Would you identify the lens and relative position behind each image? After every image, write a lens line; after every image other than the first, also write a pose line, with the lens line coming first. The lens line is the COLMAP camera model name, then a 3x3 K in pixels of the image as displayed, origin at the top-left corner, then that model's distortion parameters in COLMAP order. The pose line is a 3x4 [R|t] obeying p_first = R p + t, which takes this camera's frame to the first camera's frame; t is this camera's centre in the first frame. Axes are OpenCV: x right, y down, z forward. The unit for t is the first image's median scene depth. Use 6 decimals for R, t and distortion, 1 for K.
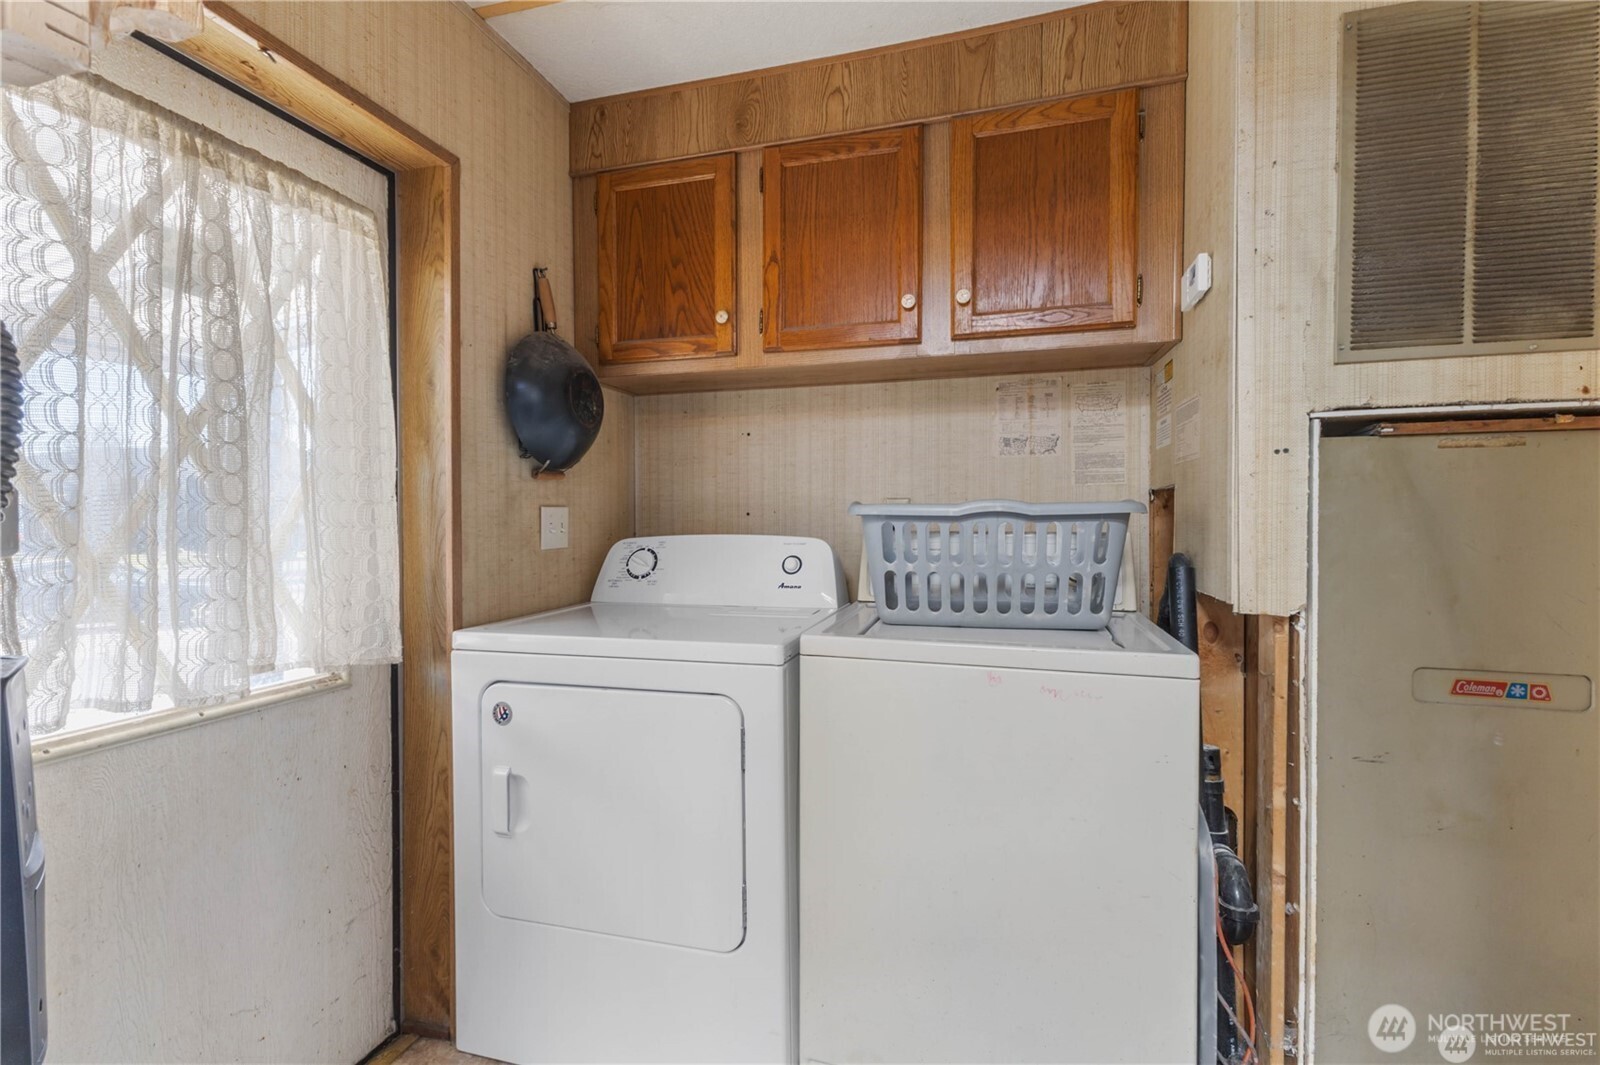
lens RADIAL K [[690.1, 0, 800.0], [0, 690.1, 532.5], [0, 0, 1]] dist [0.002952, 0.000537]
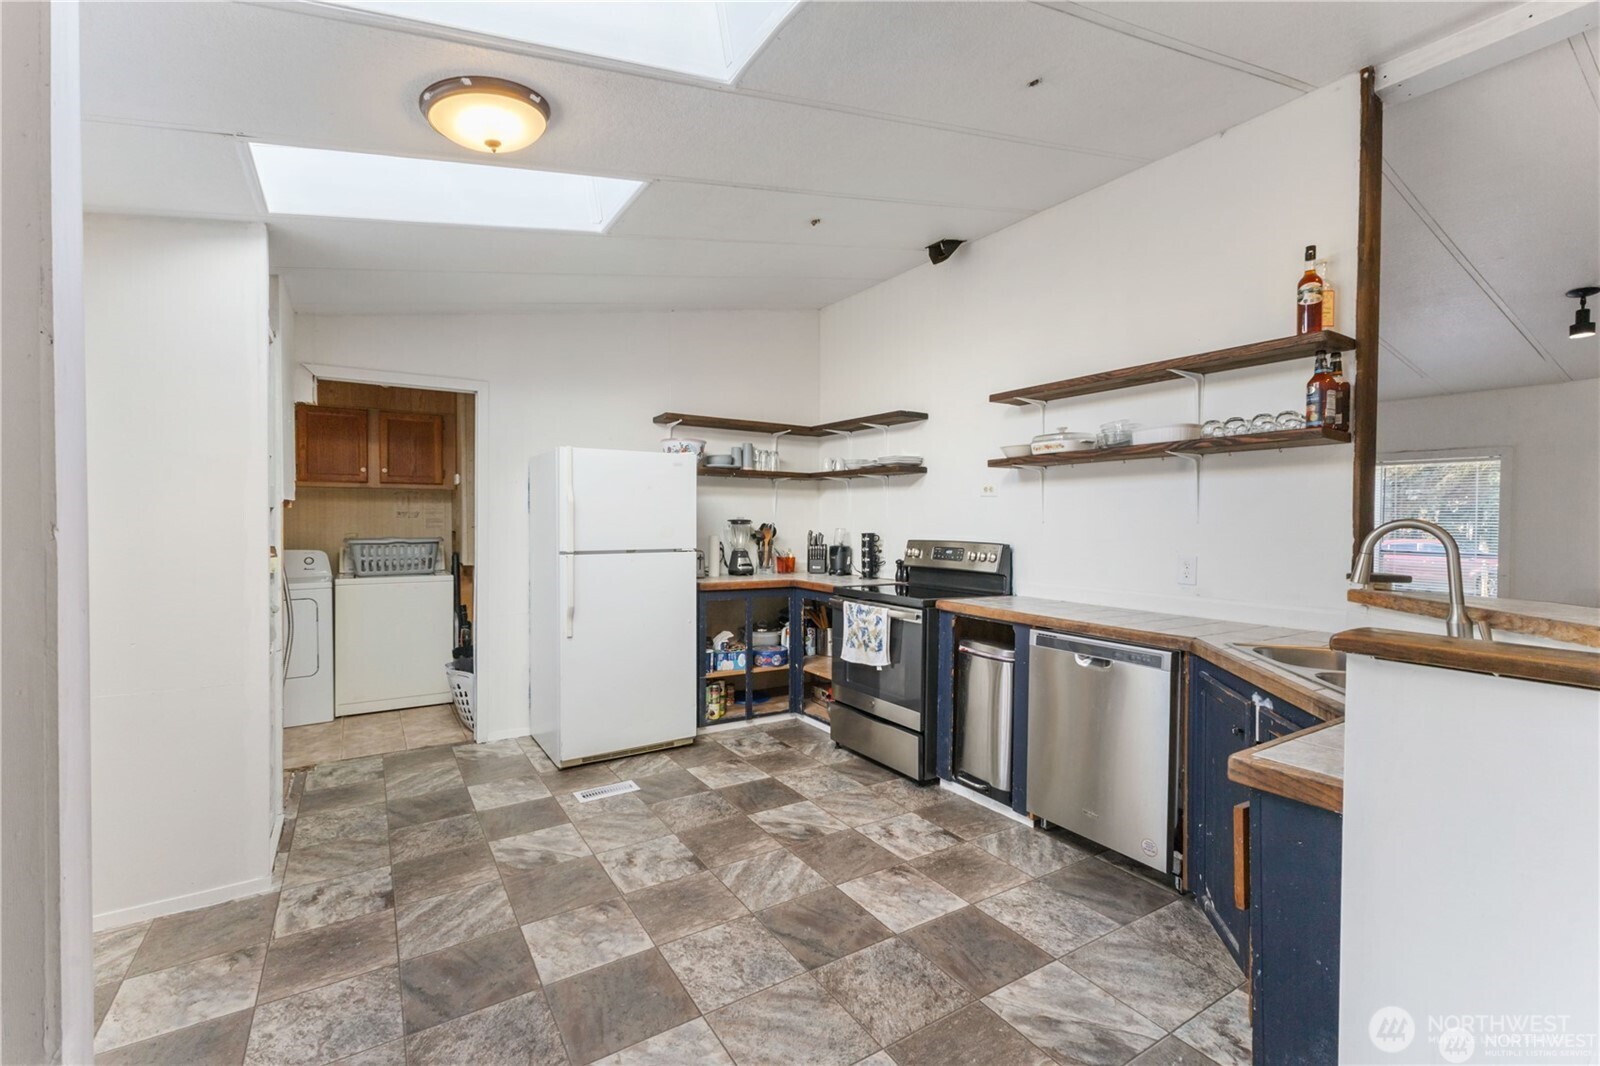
lens RADIAL K [[690.1, 0, 800.0], [0, 690.1, 533.0], [0, 0, 1]] dist [0.002952, 0.000537]
pose [[0.662179, -0.009150, 0.749290, -0.872753], [0.011955, 0.999927, 0.001646, -0.048314], [-0.749251, 0.007868, 0.662240, -2.498308]]
